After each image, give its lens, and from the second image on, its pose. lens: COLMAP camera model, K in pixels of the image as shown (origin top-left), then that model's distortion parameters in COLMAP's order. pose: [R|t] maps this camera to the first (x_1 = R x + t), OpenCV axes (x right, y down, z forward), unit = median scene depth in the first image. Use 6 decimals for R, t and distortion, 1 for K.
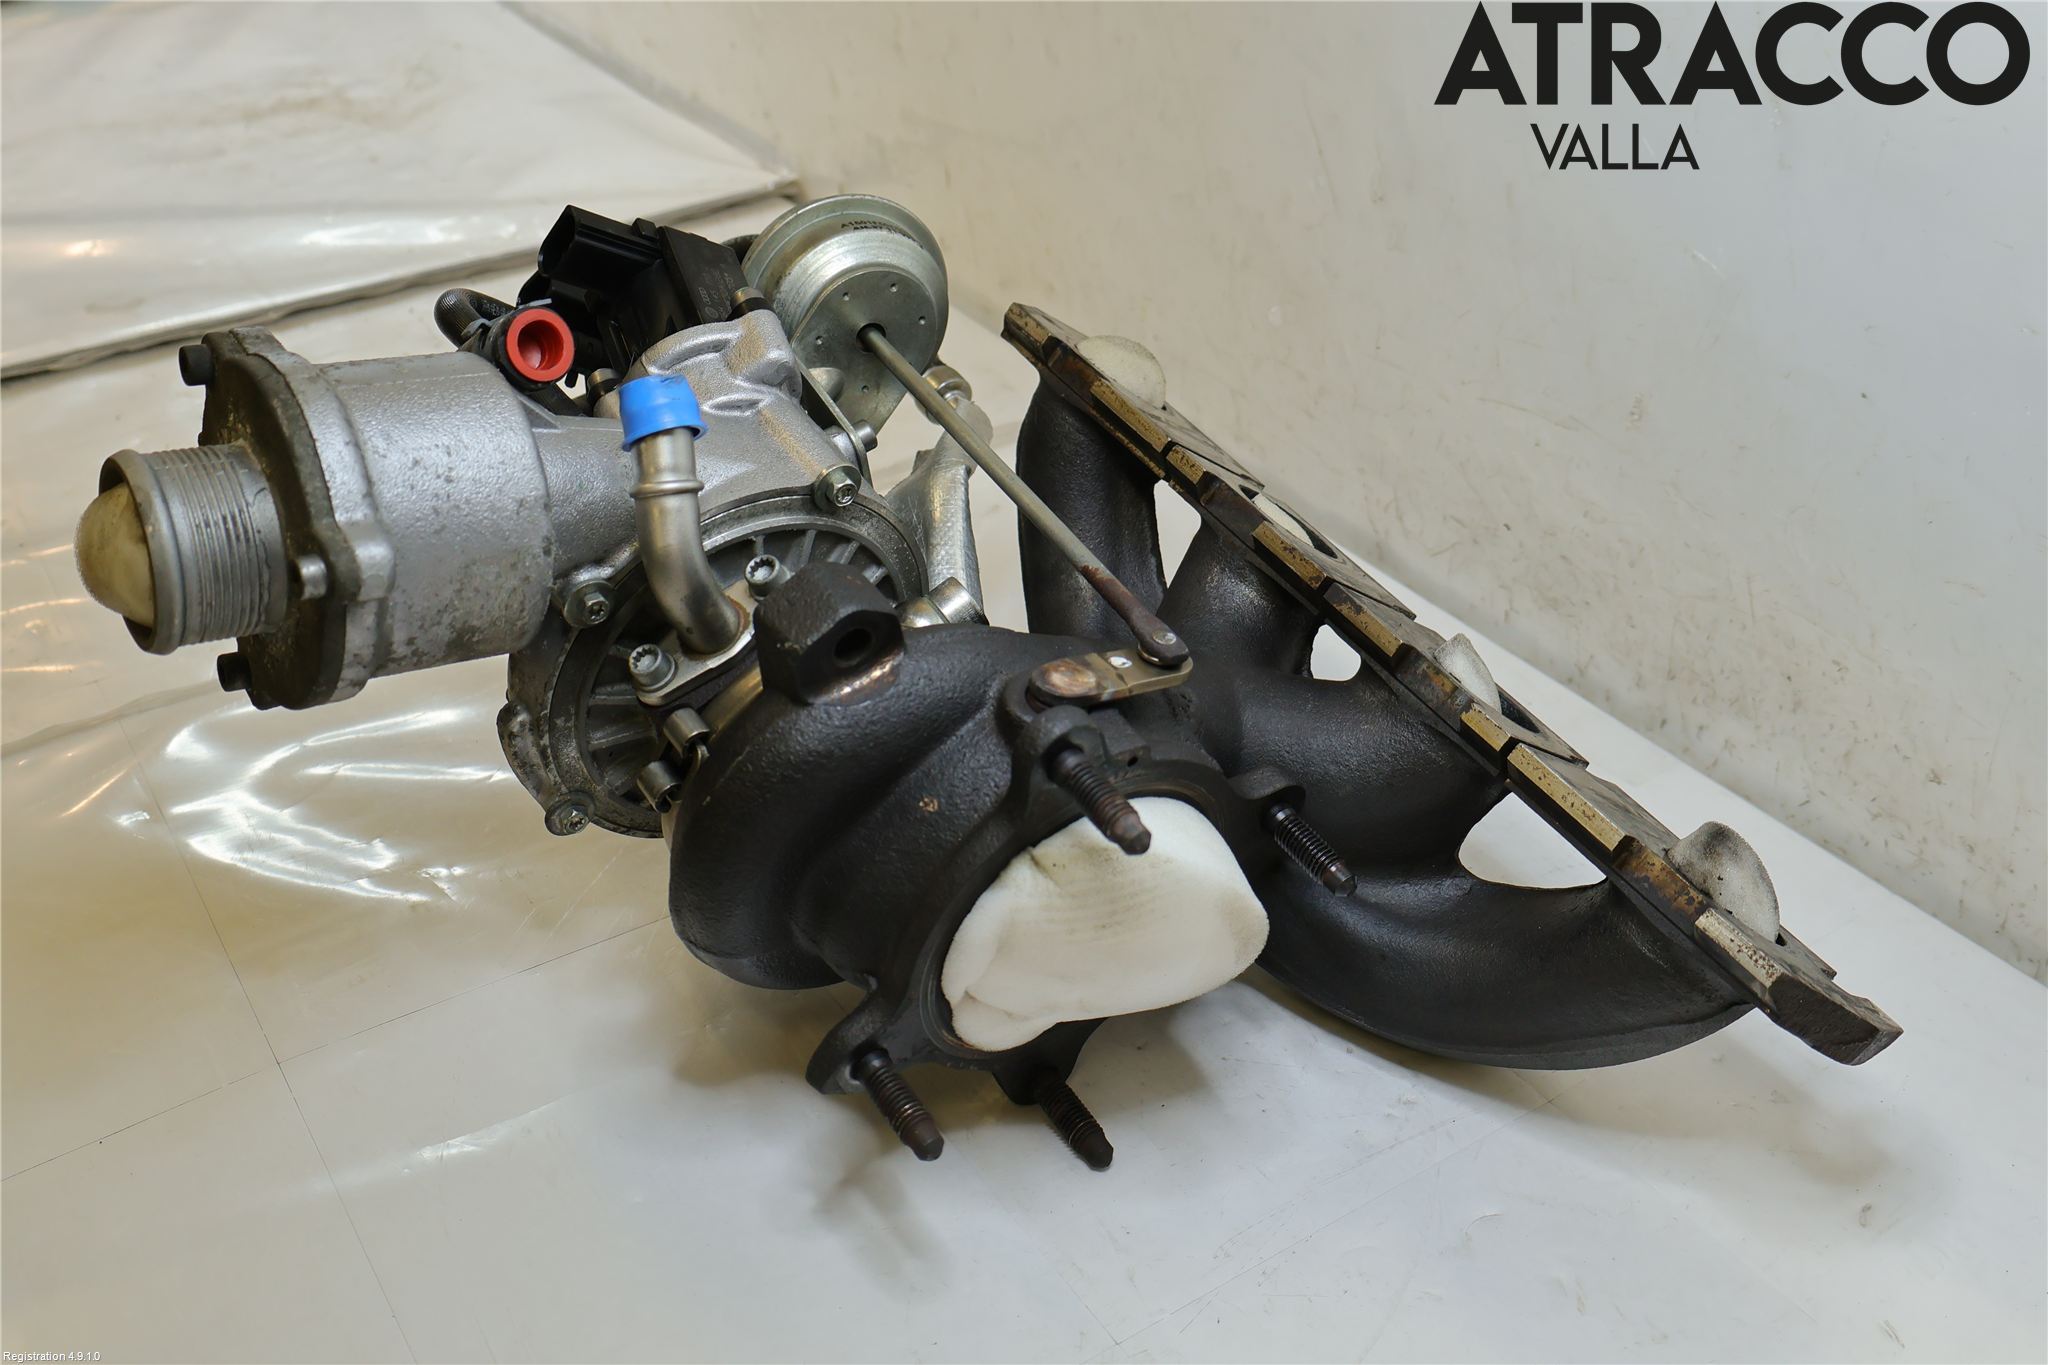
lens RADIAL K [[2002.8, 0, 1026.8], [0, 2002.8, 680.9], [0, 0, 1]] dist [0.006273, 0.000000]
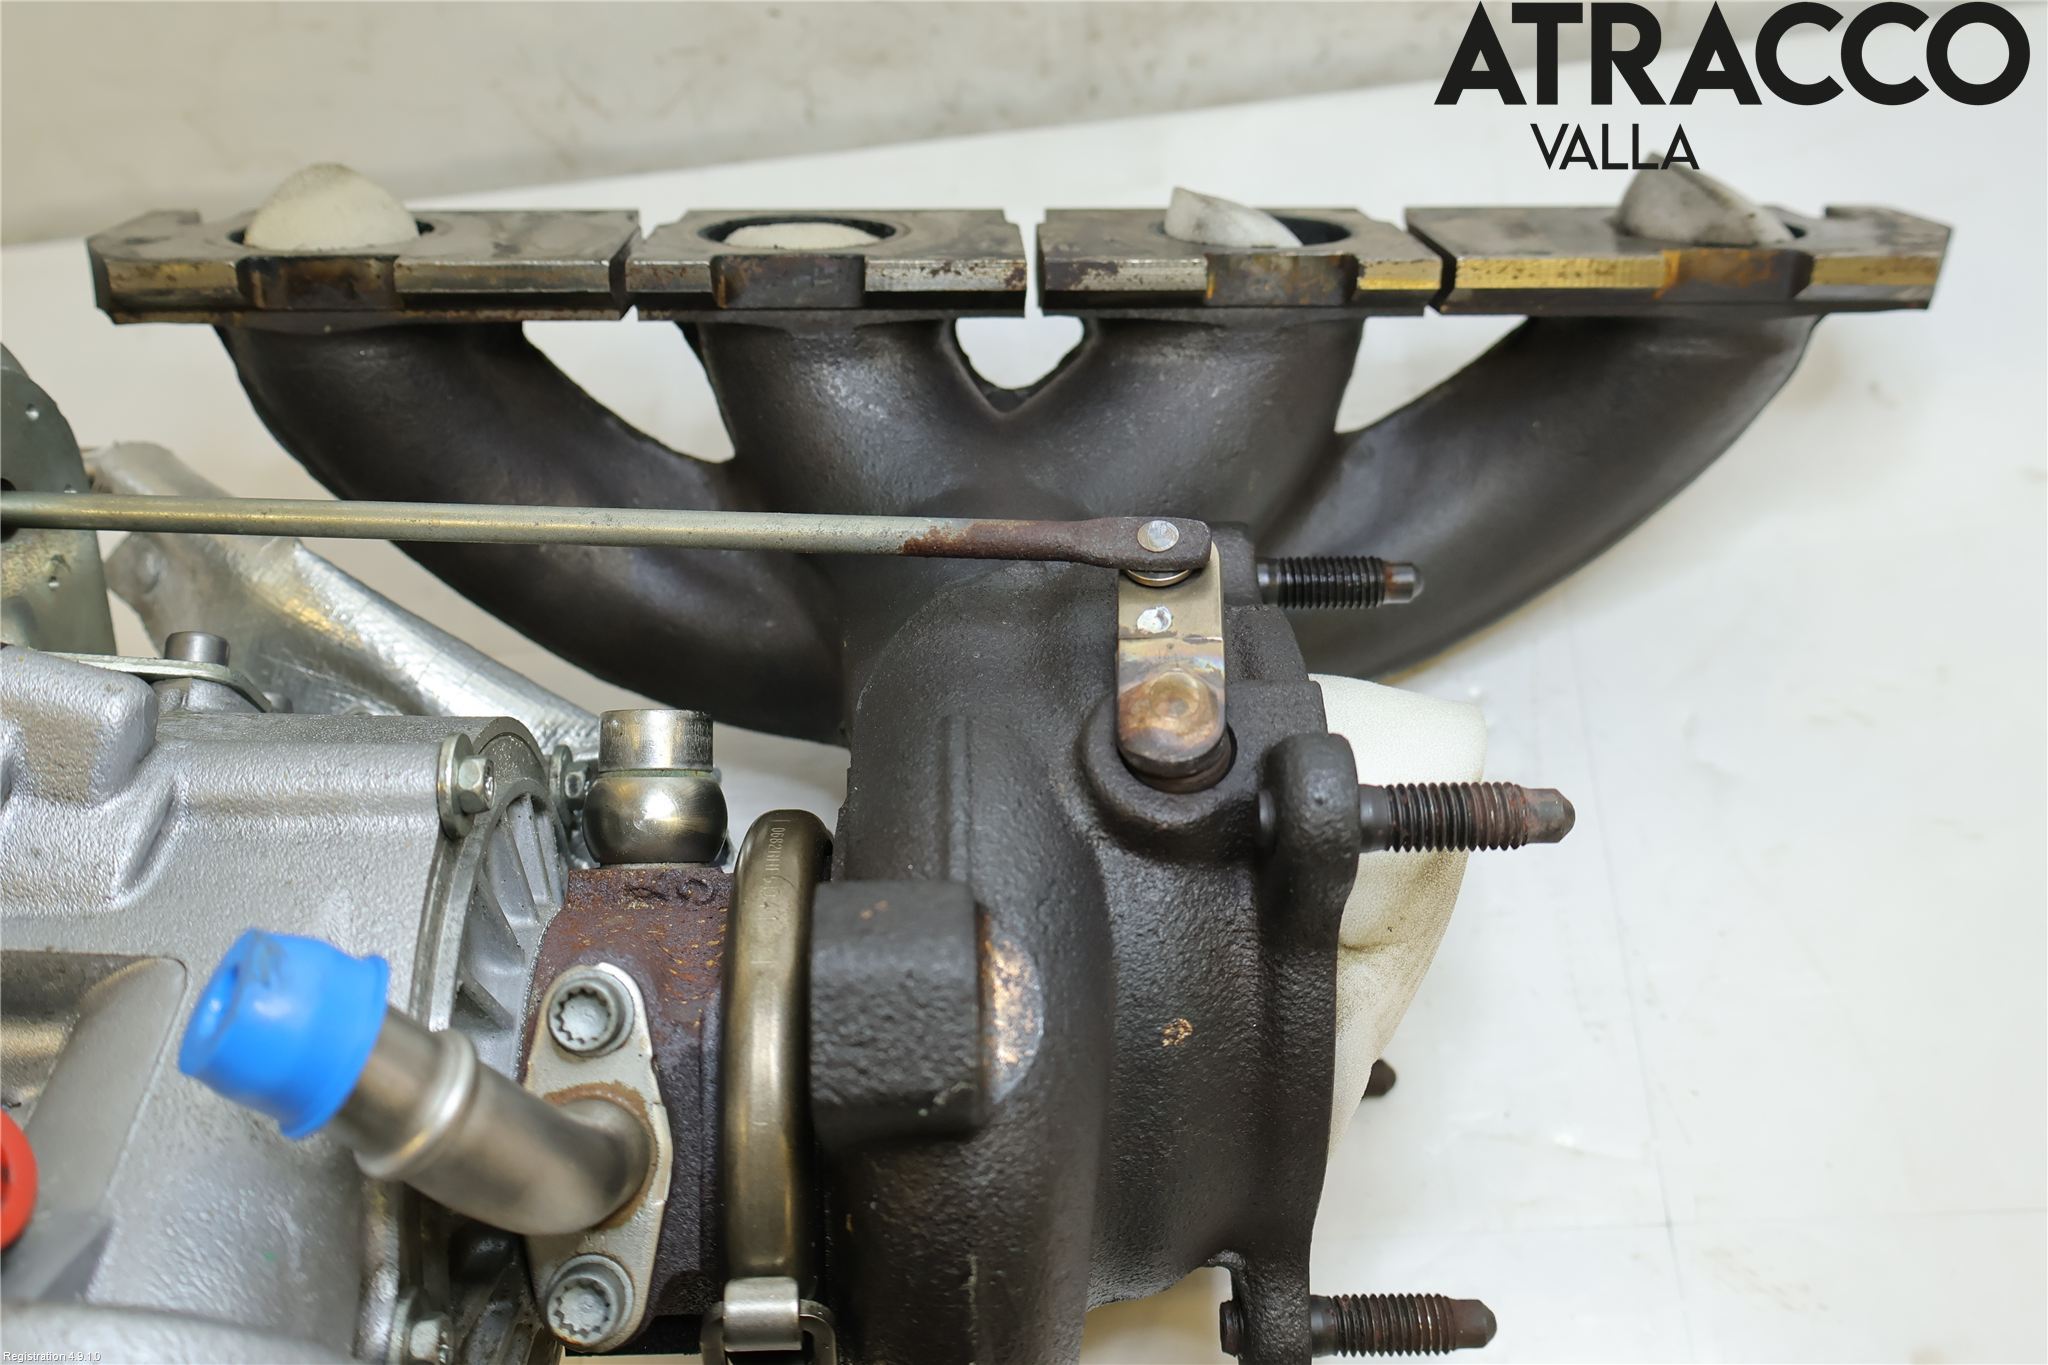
lens RADIAL K [[2252.5, 0, 1023.3], [0, 2252.5, 685.7], [0, 0, 1]] dist [-0.018361, 0.000000]
pose [[0.502782, -0.754138, 0.422477, -0.223598], [0.553638, 0.656283, 0.512618, -0.299631], [-0.663849, -0.023836, 0.747487, 0.447900]]
